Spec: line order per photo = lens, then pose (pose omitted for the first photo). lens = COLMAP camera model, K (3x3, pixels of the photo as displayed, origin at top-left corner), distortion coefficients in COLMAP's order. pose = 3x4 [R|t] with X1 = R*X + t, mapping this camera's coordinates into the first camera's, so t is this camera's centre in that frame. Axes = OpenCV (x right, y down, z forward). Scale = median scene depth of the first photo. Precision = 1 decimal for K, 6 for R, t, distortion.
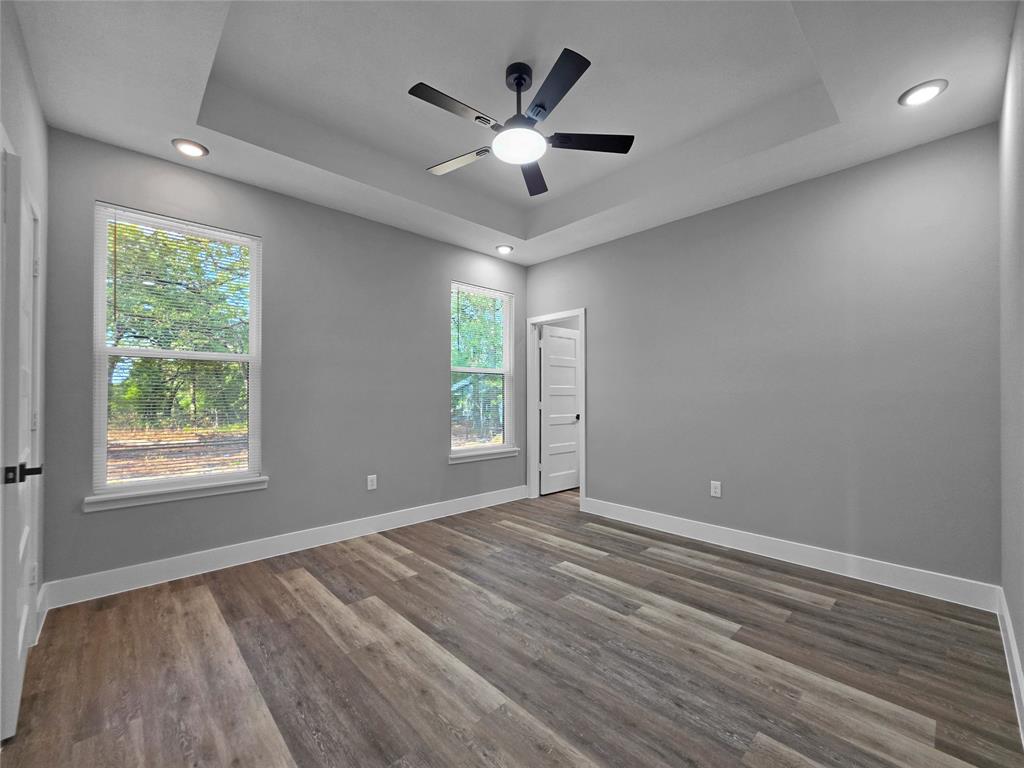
lens RADIAL K [[421.7, 0, 513.1], [0, 421.7, 389.4], [0, 0, 1]] dist [0.001022, 0.000071]
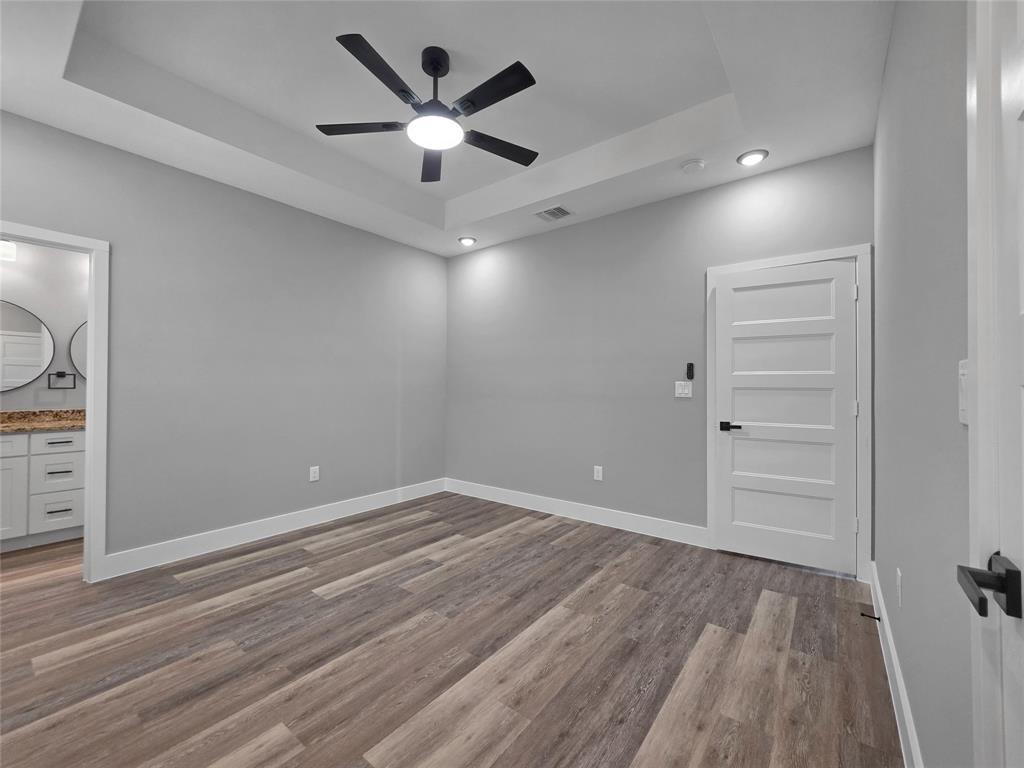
lens RADIAL K [[421.7, 0, 510.3], [0, 421.7, 385.8], [0, 0, 1]] dist [0.001022, 0.000071]
pose [[-0.154214, 0.004358, 0.988028, -0.877191], [-0.018079, 0.999810, -0.007232, 0.009479], [-0.987872, -0.018977, -0.154106, 0.881710]]
